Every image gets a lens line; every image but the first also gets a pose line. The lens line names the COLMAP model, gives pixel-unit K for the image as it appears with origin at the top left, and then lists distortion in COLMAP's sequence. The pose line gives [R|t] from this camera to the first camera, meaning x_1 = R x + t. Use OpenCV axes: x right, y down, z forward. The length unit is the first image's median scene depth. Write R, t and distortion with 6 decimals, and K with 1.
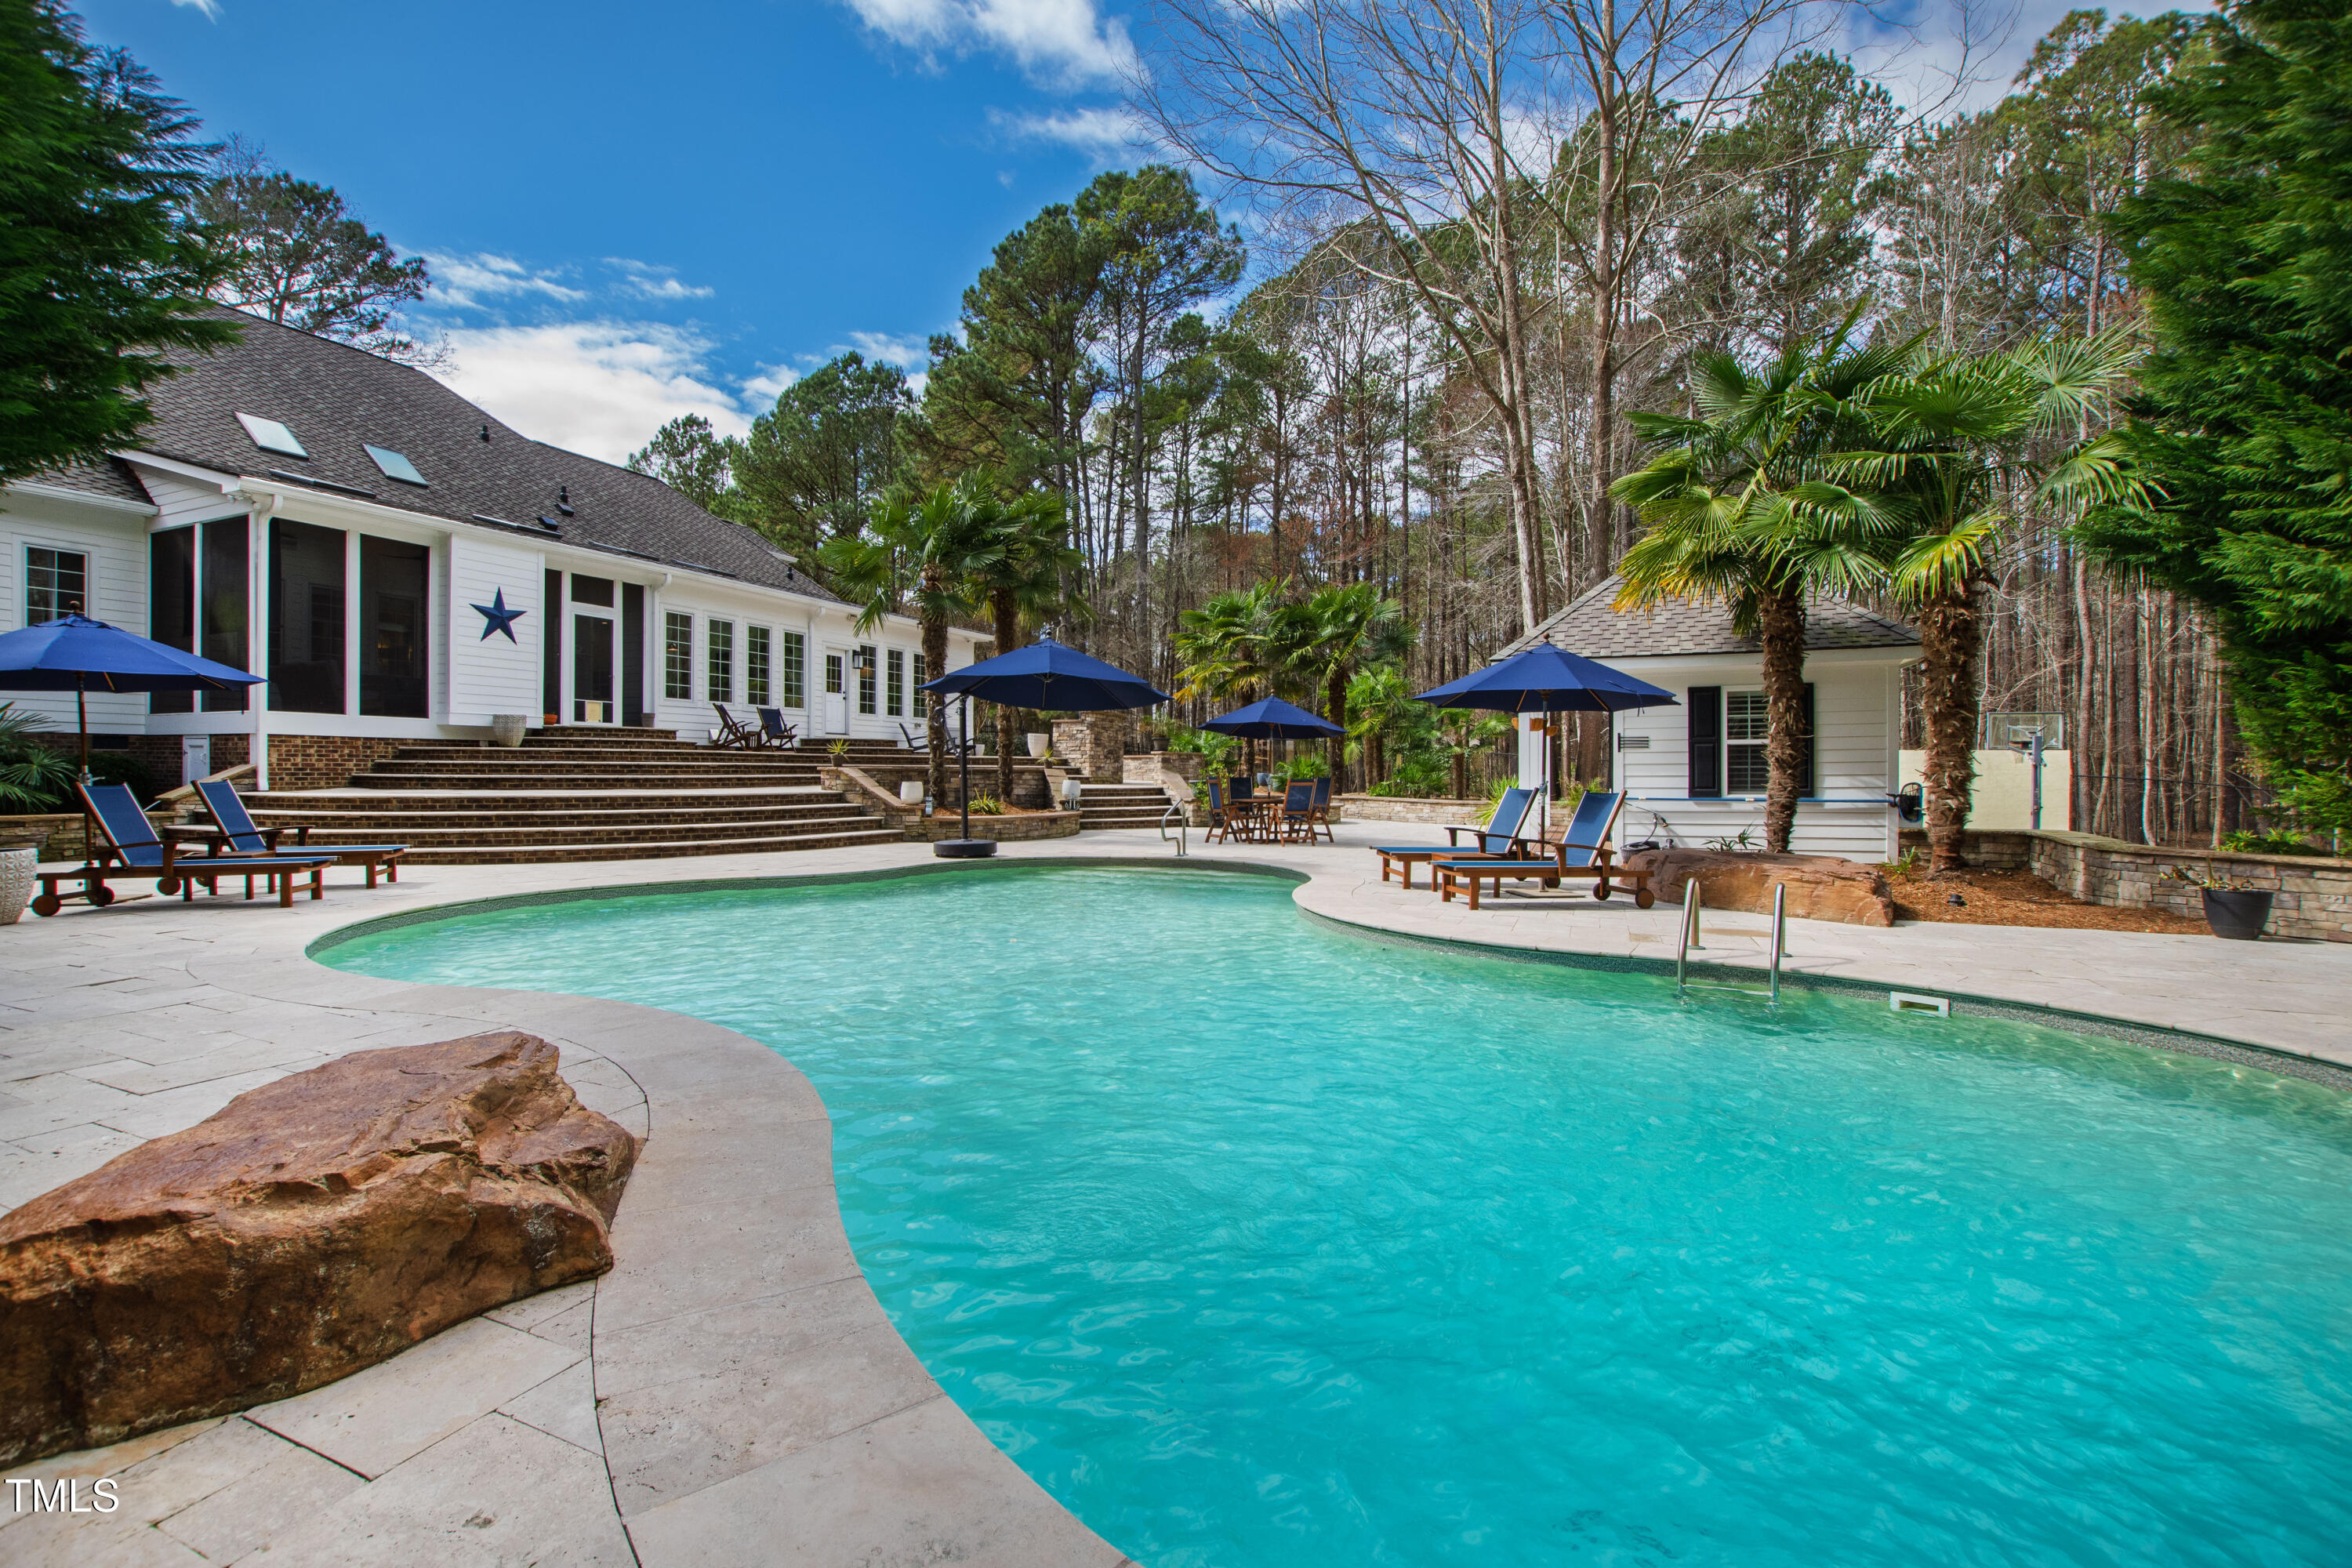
lens RADIAL K [[1040.8, 0, 1134.6], [0, 1040.8, 750.8], [0, 0, 1]] dist [-0.032682, 0.003652]
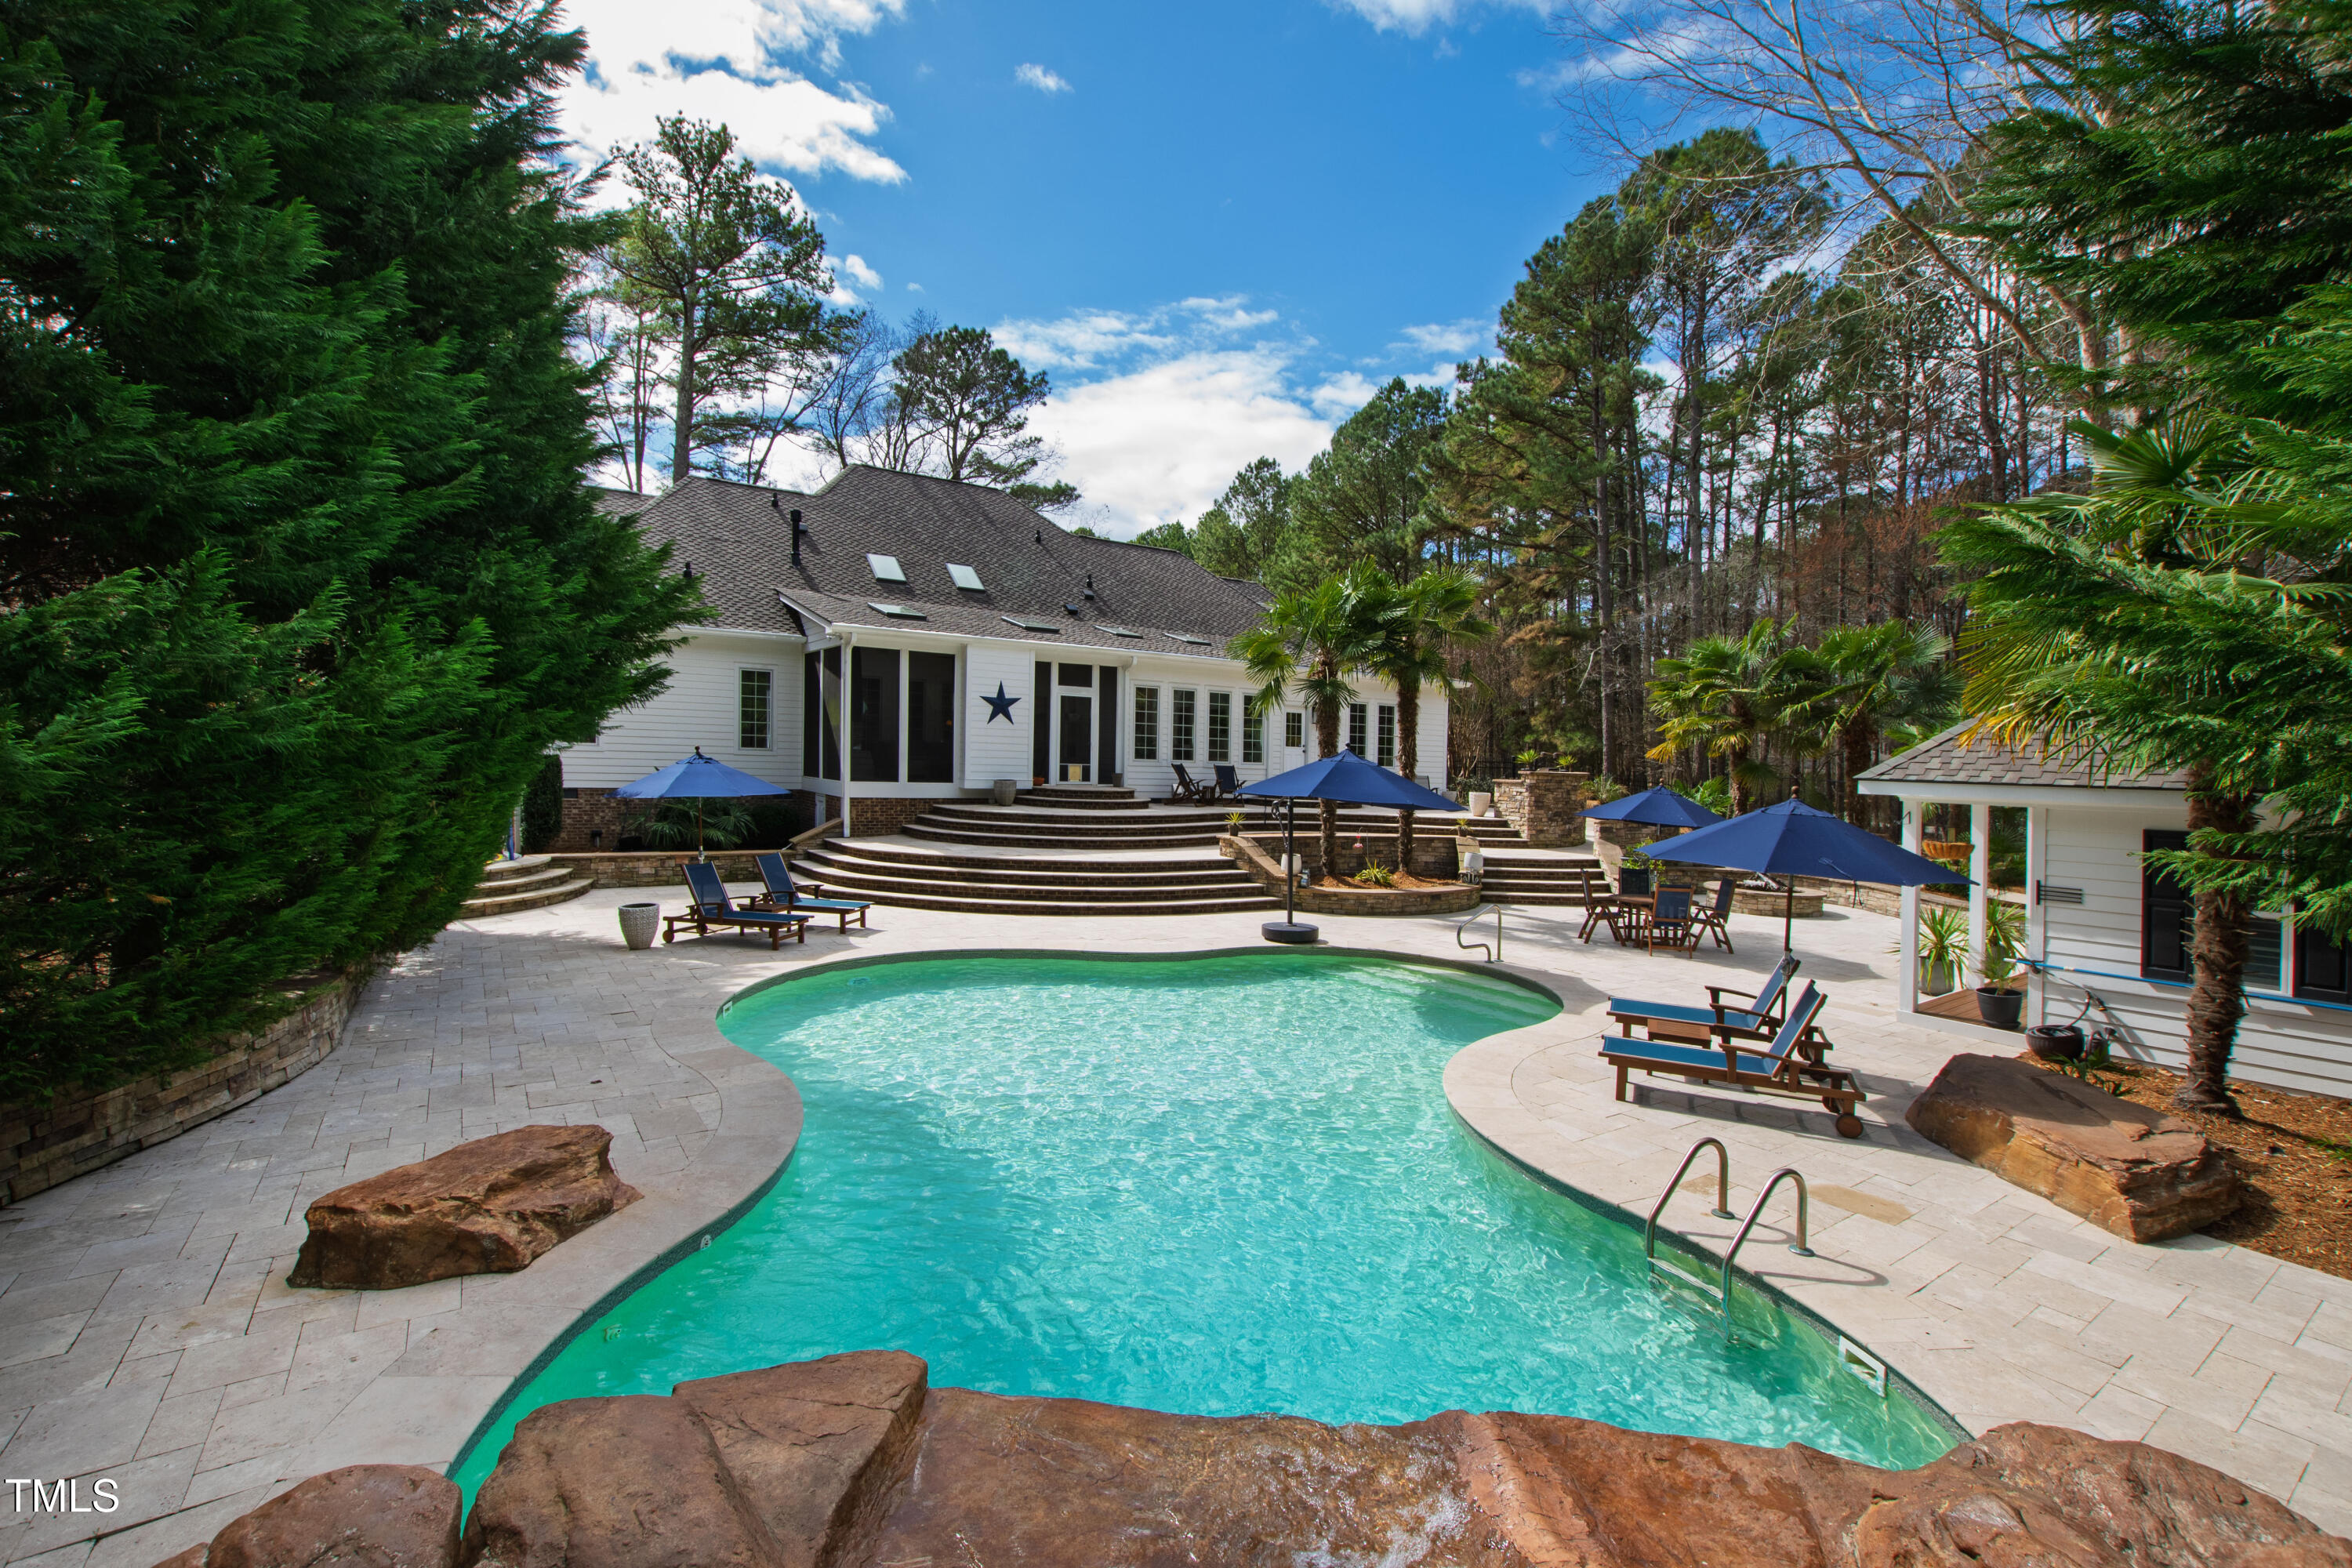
lens RADIAL K [[1040.8, 0, 1141.0], [0, 1040.8, 751.8], [0, 0, 1]] dist [-0.032682, 0.003652]
pose [[0.840960, 0.021827, -0.540656, 0.211591], [-0.017393, 0.999760, 0.013308, -0.078080], [0.540817, -0.001788, 0.841138, -0.011928]]
